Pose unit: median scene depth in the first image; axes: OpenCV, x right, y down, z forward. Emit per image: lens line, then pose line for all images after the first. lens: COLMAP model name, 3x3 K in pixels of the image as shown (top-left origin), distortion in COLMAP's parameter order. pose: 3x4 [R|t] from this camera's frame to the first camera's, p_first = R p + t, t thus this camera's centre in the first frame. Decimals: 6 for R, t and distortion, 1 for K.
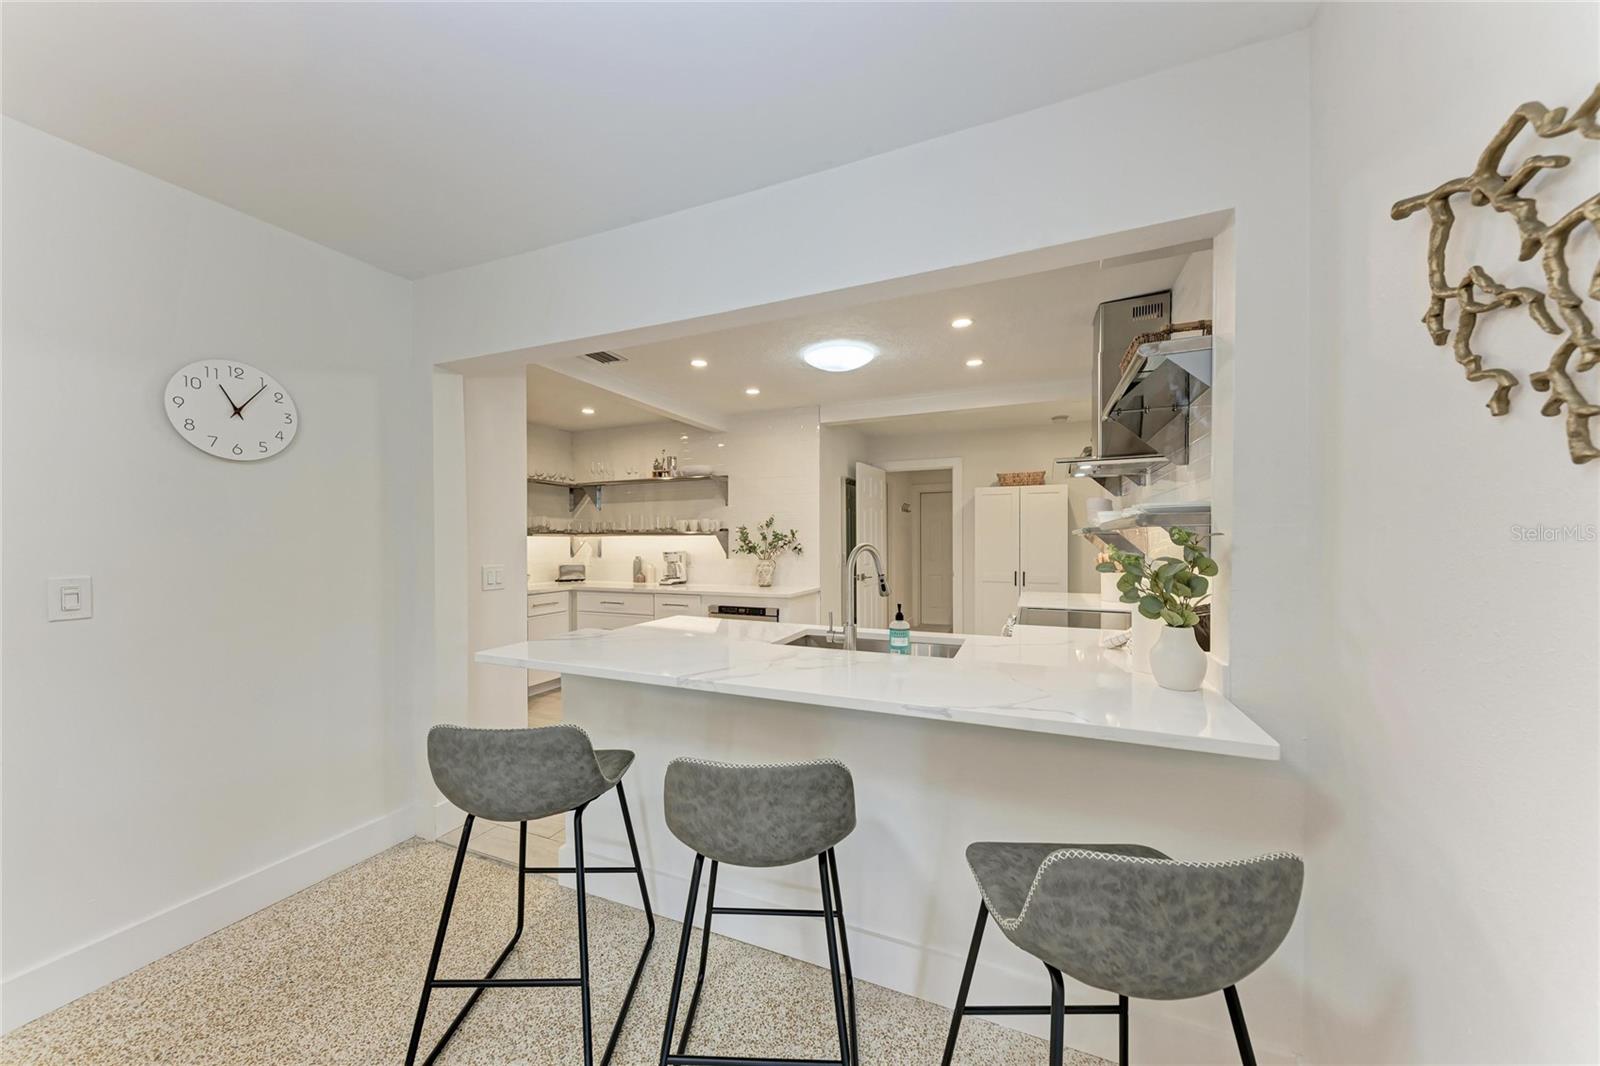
lens RADIAL K [[549.5, 0, 801.6], [0, 549.5, 539.8], [0, 0, 1]] dist [0.000931, -0.000051]
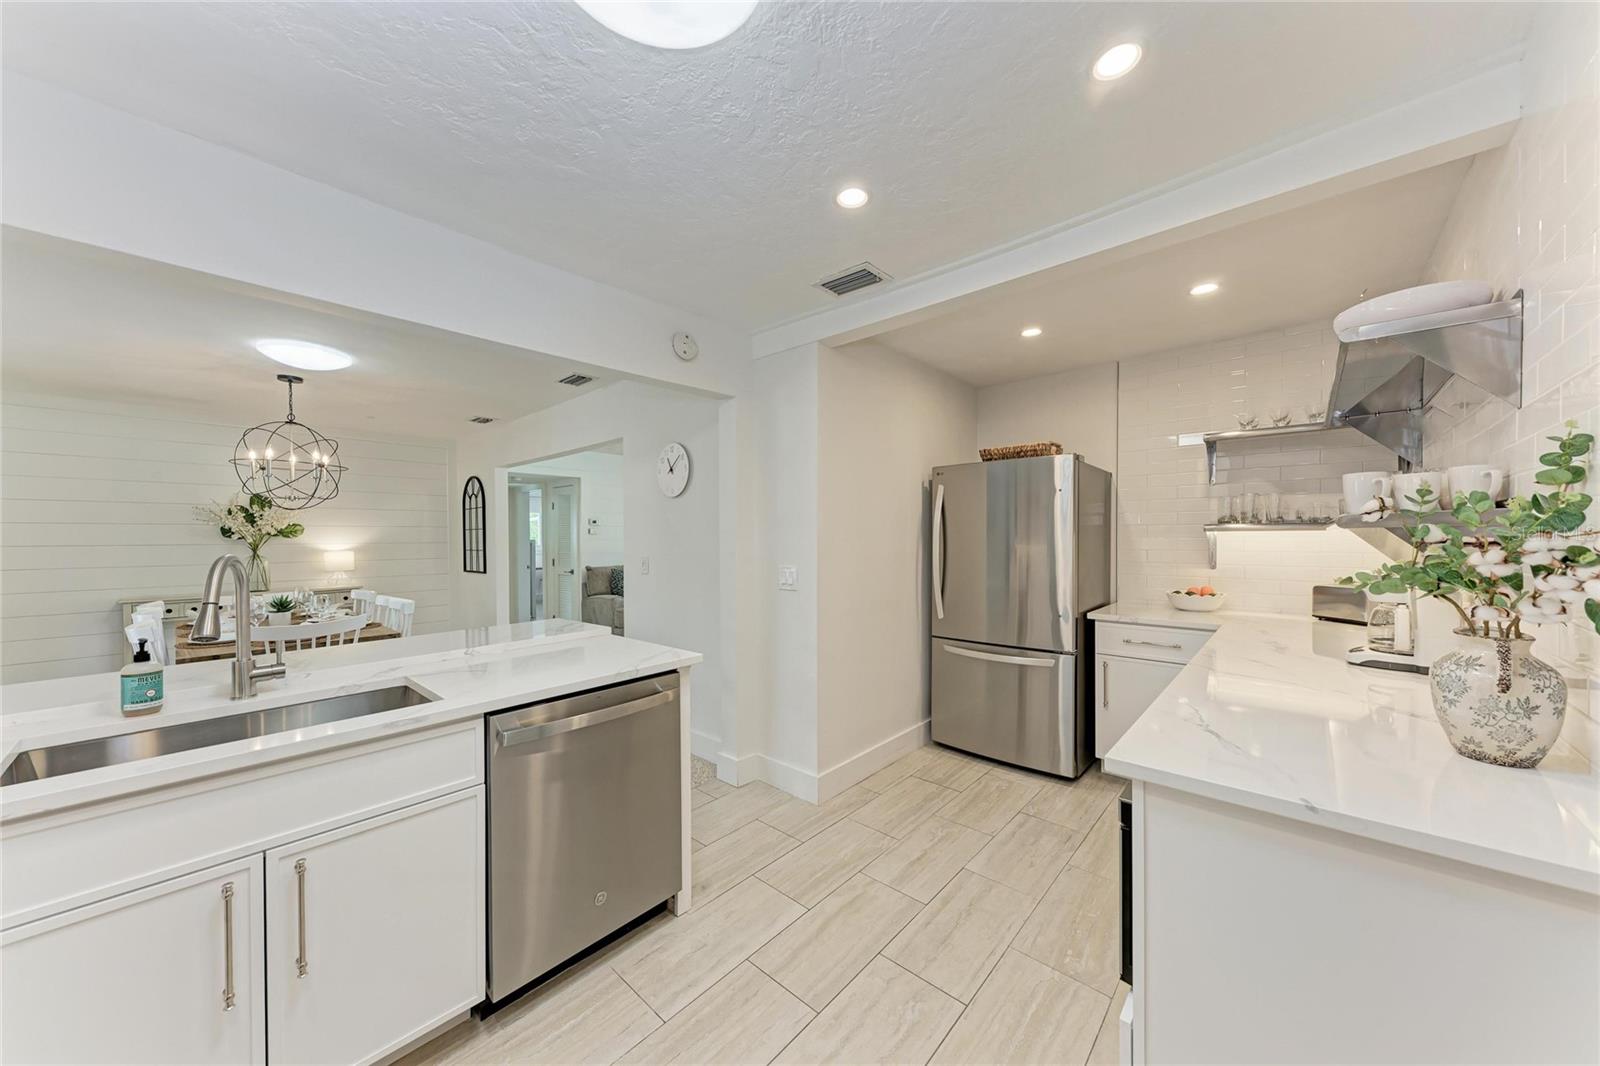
lens RADIAL K [[553.0, 0, 796.3], [0, 553.0, 543.1], [0, 0, 1]] dist [0.020730, -0.005439]
pose [[-0.325711, 0.013591, -0.945372, 0.261754], [0.002602, 0.999906, 0.013479, -0.002250], [0.945466, 0.001931, -0.325716, 0.832682]]
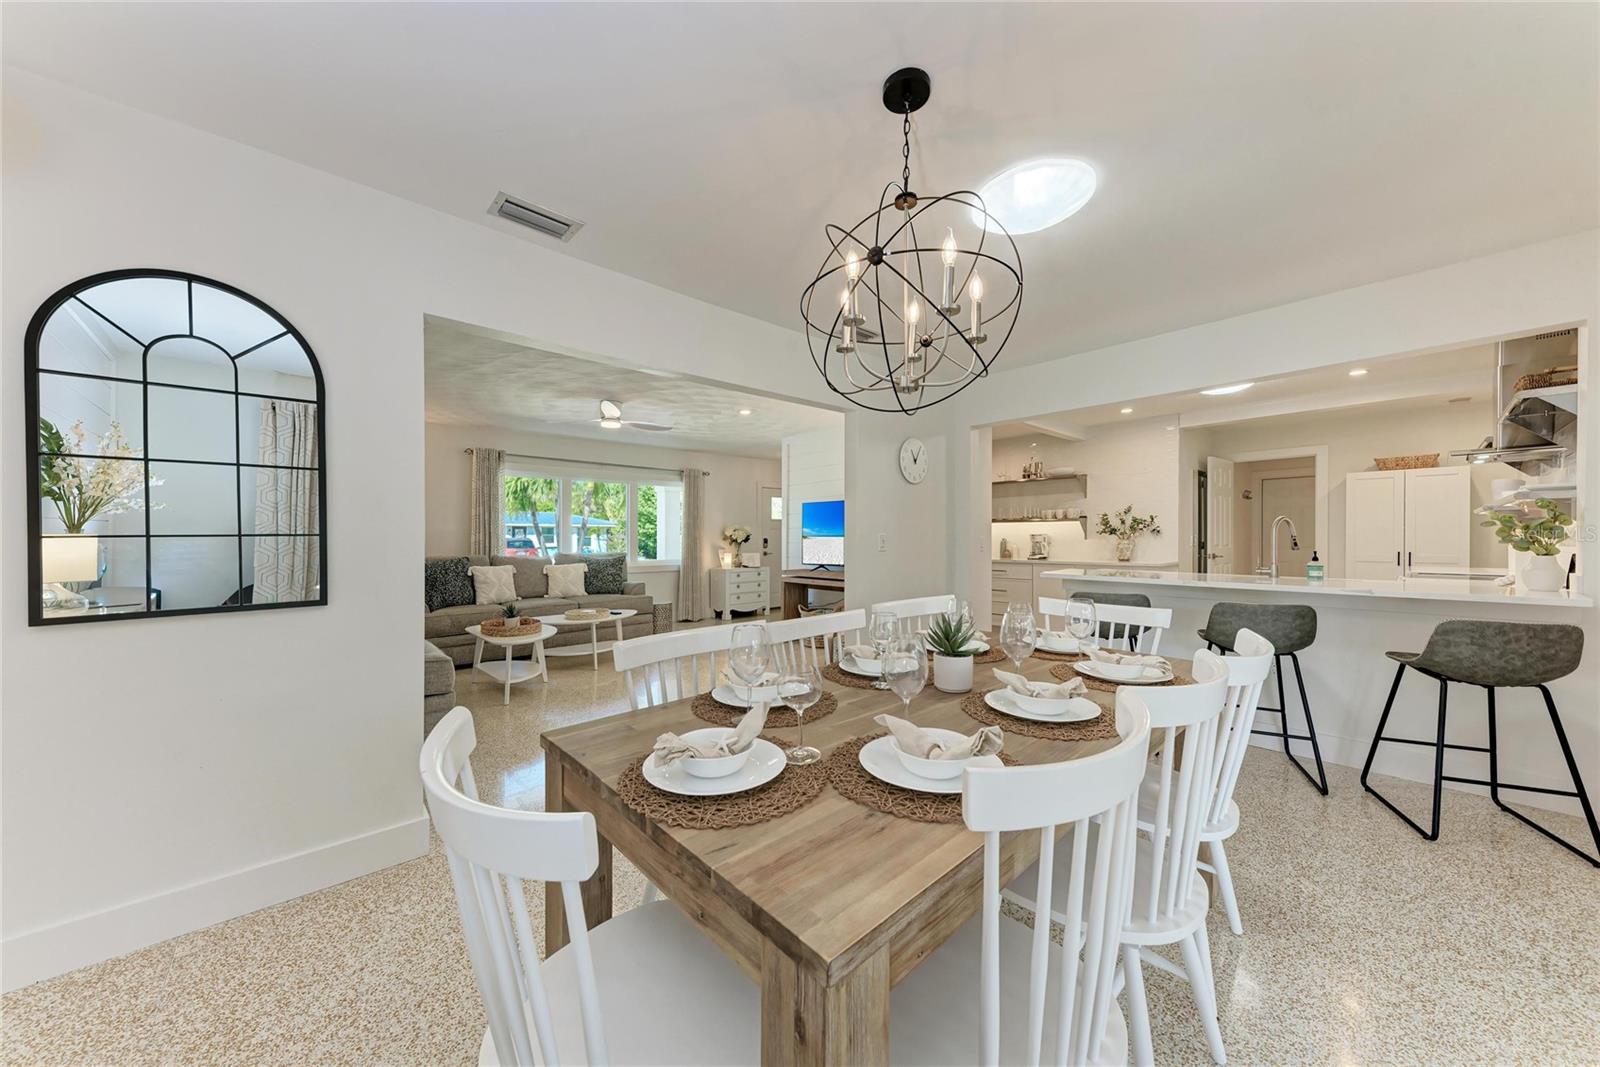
lens RADIAL K [[553.0, 0, 796.3], [0, 553.0, 543.6], [0, 0, 1]] dist [0.020730, -0.005439]
pose [[0.907069, 0.002521, -0.420974, -0.216922], [0.003563, 0.999900, 0.013665, 0.025822], [0.420966, -0.013895, 0.906970, -0.490752]]
